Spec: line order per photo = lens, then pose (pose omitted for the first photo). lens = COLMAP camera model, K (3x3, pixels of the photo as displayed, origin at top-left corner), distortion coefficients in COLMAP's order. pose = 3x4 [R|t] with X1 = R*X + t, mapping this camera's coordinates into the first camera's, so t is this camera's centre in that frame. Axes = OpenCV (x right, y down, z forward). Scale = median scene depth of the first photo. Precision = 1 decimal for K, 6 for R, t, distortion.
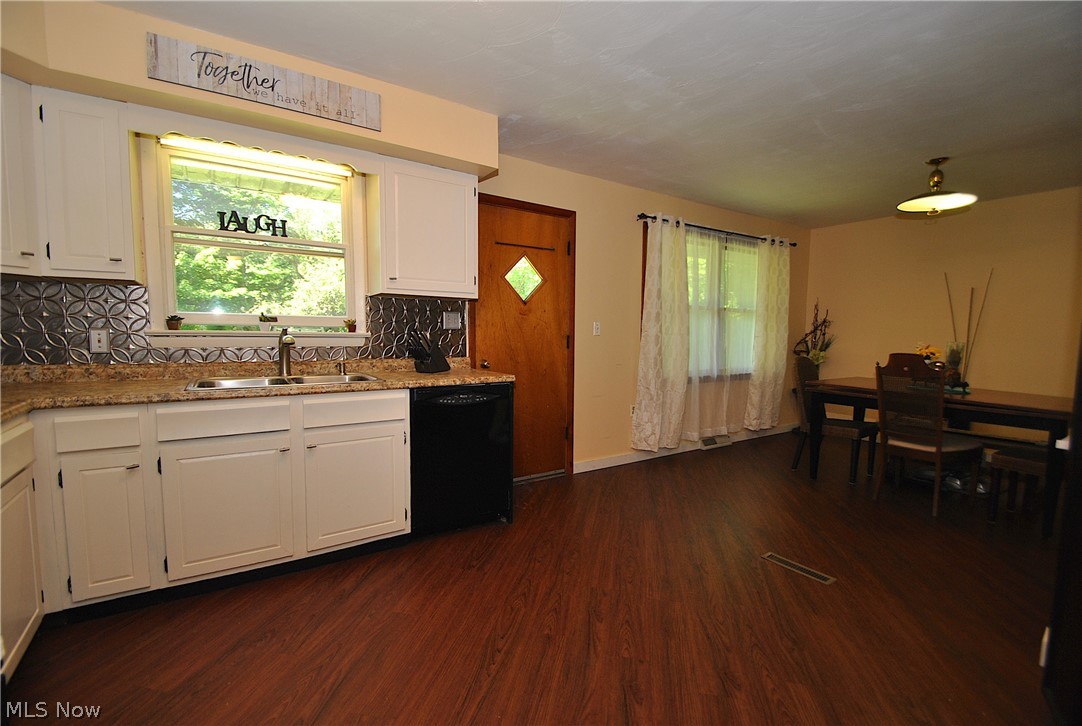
lens RADIAL K [[468.7, 0, 539.0], [0, 468.7, 370.8], [0, 0, 1]] dist [-0.022233, -0.001096]
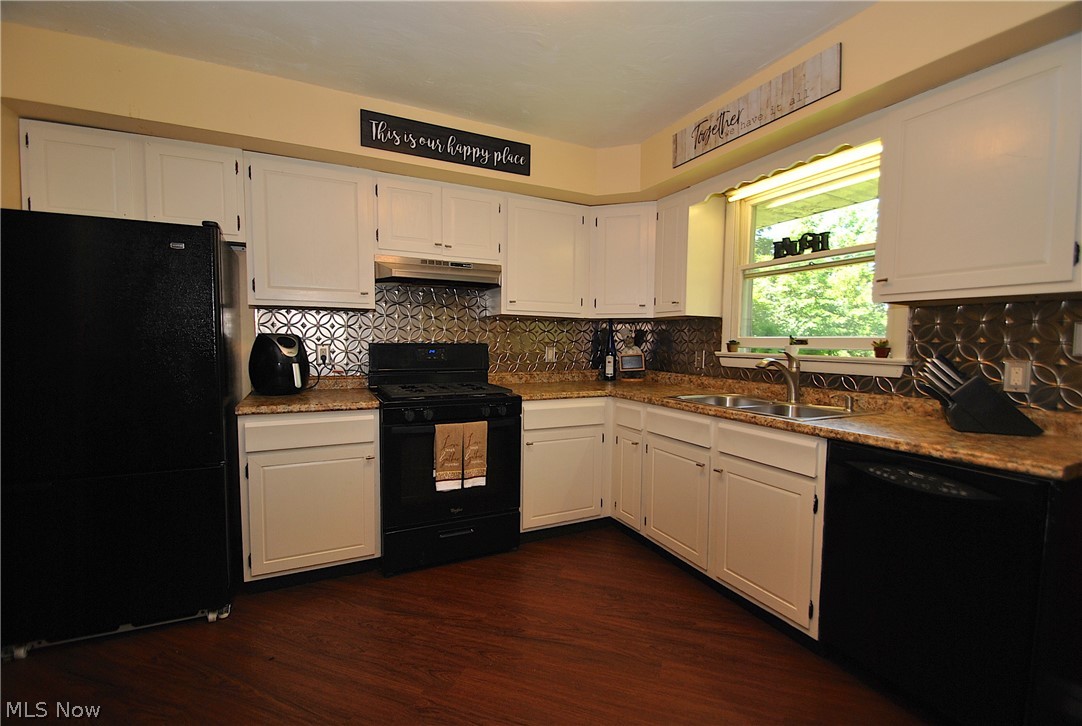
lens RADIAL K [[468.7, 0, 543.1], [0, 468.7, 371.6], [0, 0, 1]] dist [-0.022233, -0.001096]
pose [[-0.145044, 0.045577, -0.988375, 0.516448], [-0.098173, 0.993346, 0.060213, -0.066758], [0.984543, 0.105765, -0.139604, 0.731906]]
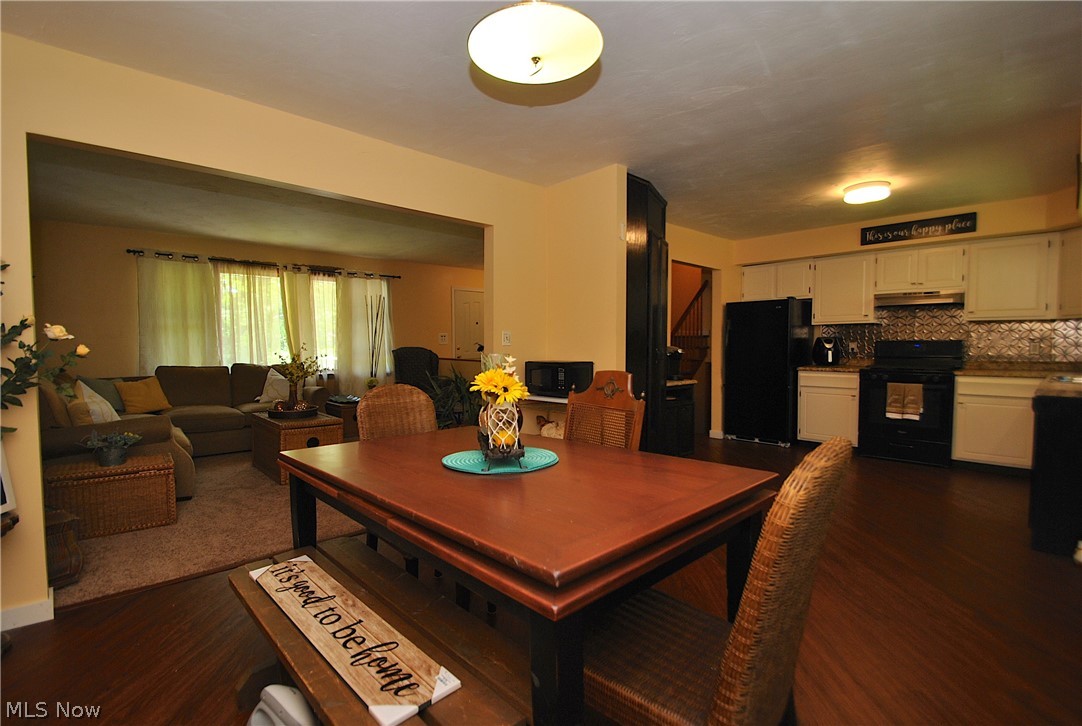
lens RADIAL K [[509.9, 0, 542.6], [0, 509.9, 374.3], [0, 0, 1]] dist [0.000312, -0.000275]
pose [[-0.989172, 0.002909, -0.146731, 1.055310], [-0.018391, 0.989465, 0.143598, -0.147492], [0.145603, 0.144742, -0.978698, 1.778072]]
